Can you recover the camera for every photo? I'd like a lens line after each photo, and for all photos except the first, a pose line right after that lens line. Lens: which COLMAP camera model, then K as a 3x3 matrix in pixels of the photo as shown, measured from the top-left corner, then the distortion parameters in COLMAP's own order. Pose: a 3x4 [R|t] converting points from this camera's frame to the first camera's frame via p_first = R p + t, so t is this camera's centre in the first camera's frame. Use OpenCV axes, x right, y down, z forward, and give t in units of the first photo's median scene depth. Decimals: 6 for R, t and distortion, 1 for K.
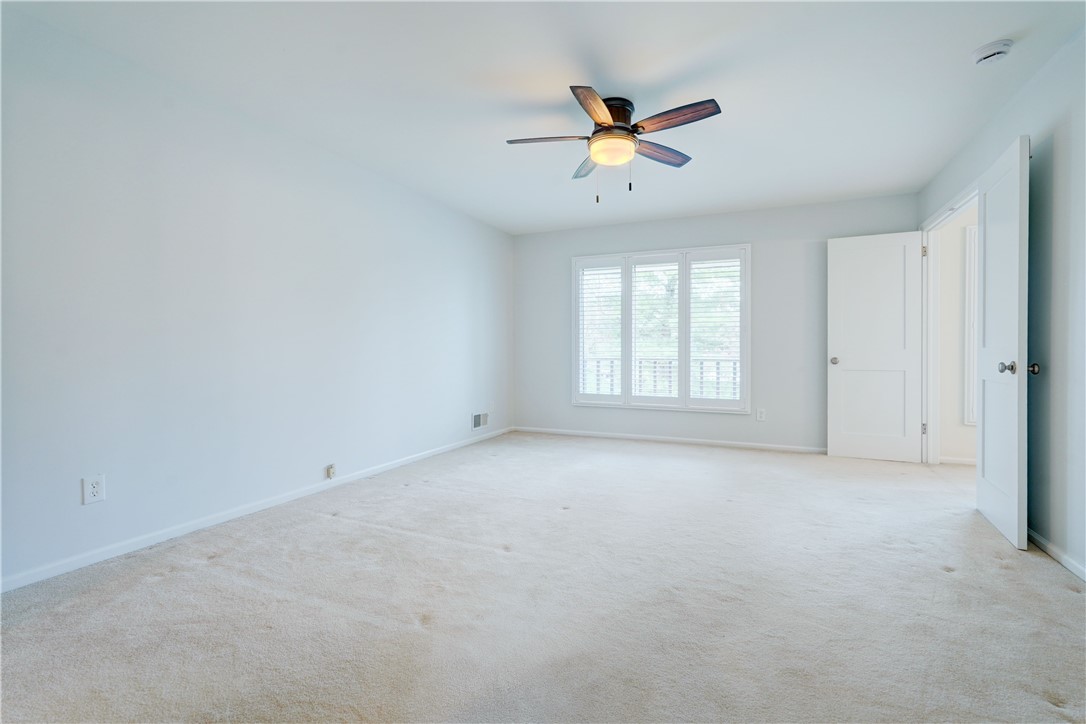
lens RADIAL K [[494.2, 0, 535.4], [0, 494.2, 359.3], [0, 0, 1]] dist [-0.003720, 0.002273]
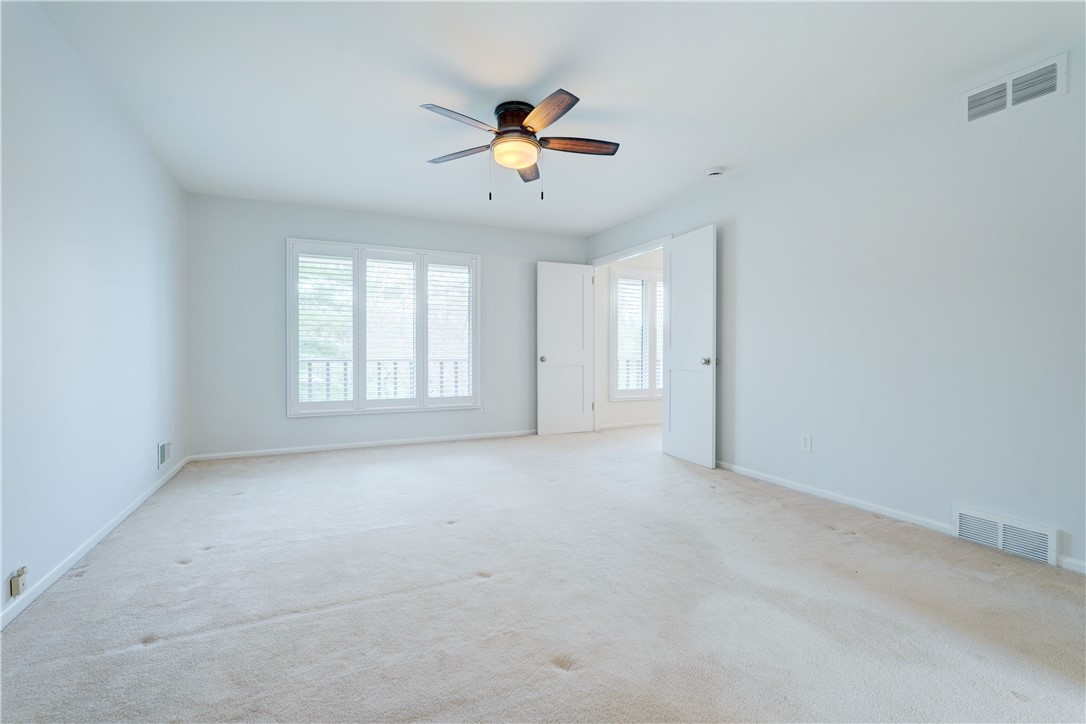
lens RADIAL K [[494.2, 0, 548.5], [0, 494.2, 359.9], [0, 0, 1]] dist [-0.003720, 0.002273]
pose [[0.642780, -0.014648, 0.765910, -0.364798], [0.013981, 0.999875, 0.007390, -0.004073], [-0.765923, 0.005958, 0.642905, 0.187759]]
